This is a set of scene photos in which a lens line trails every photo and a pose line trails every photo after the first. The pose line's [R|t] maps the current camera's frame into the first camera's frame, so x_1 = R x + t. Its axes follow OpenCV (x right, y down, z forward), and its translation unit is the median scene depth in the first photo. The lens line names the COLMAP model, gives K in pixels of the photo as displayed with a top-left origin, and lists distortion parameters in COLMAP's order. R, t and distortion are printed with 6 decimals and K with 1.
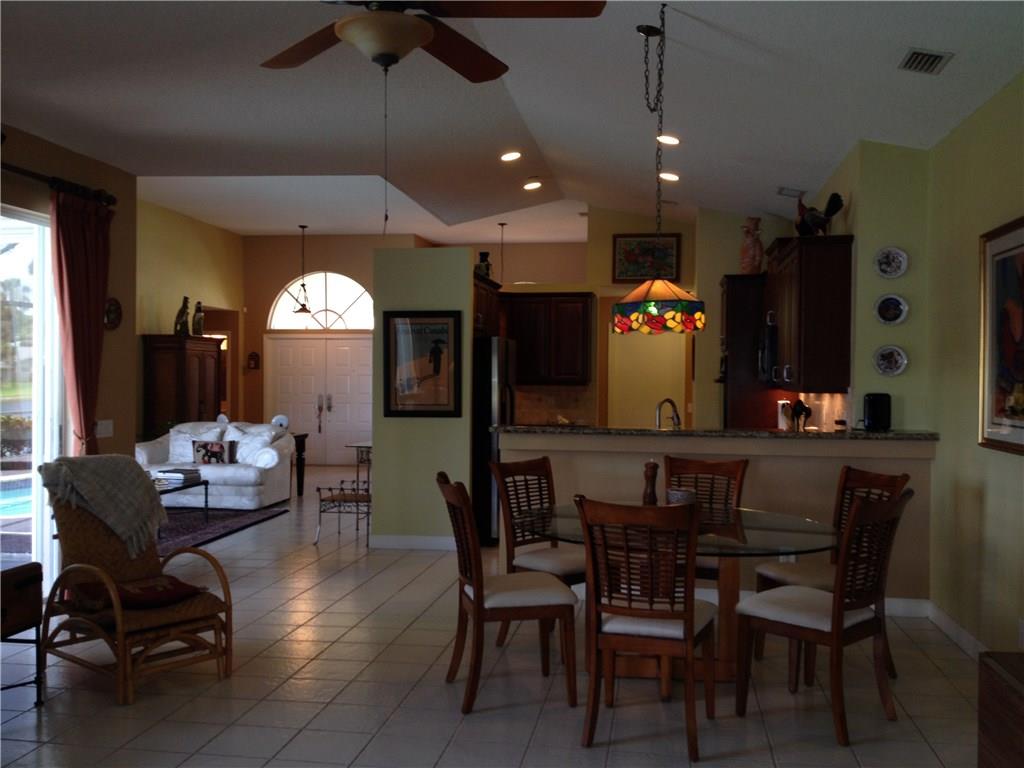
lens RADIAL K [[957.8, 0, 509.9], [0, 957.8, 387.8], [0, 0, 1]] dist [0.177129, -0.336124]
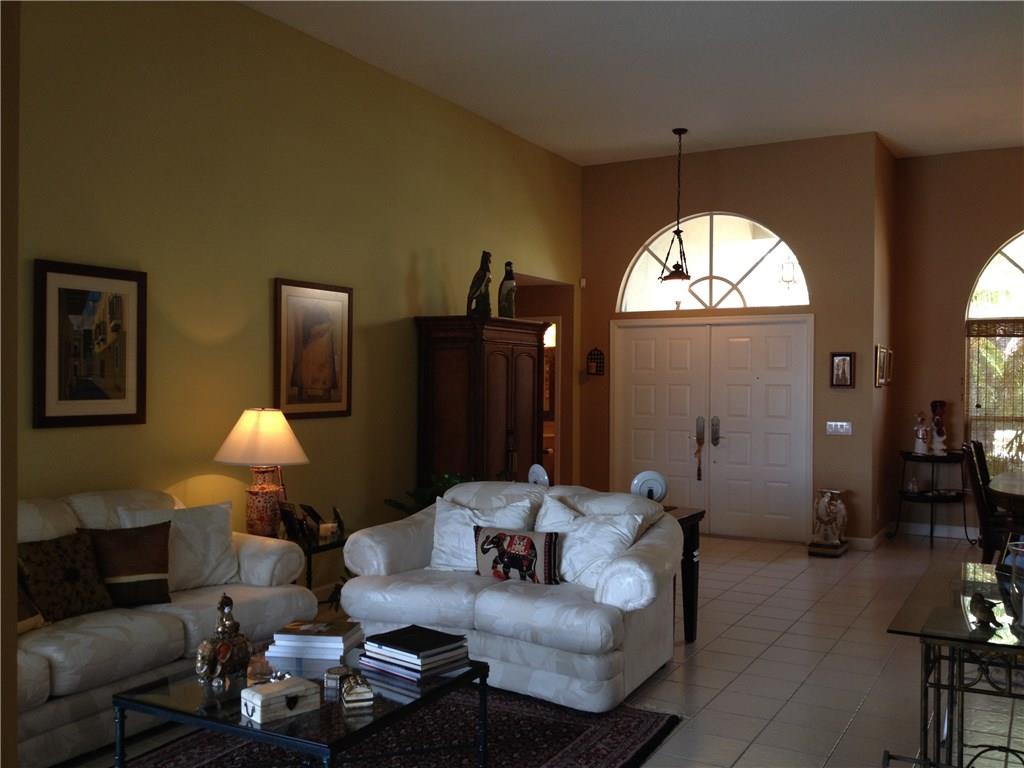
lens RADIAL K [[957.8, 0, 509.9], [0, 957.8, 387.8], [0, 0, 1]] dist [0.177129, -0.336124]
pose [[0.941204, 0.004843, -0.337804, -0.140102], [-0.006389, 0.999974, -0.003467, -0.011441], [0.337778, 0.005421, 0.941210, 0.520674]]
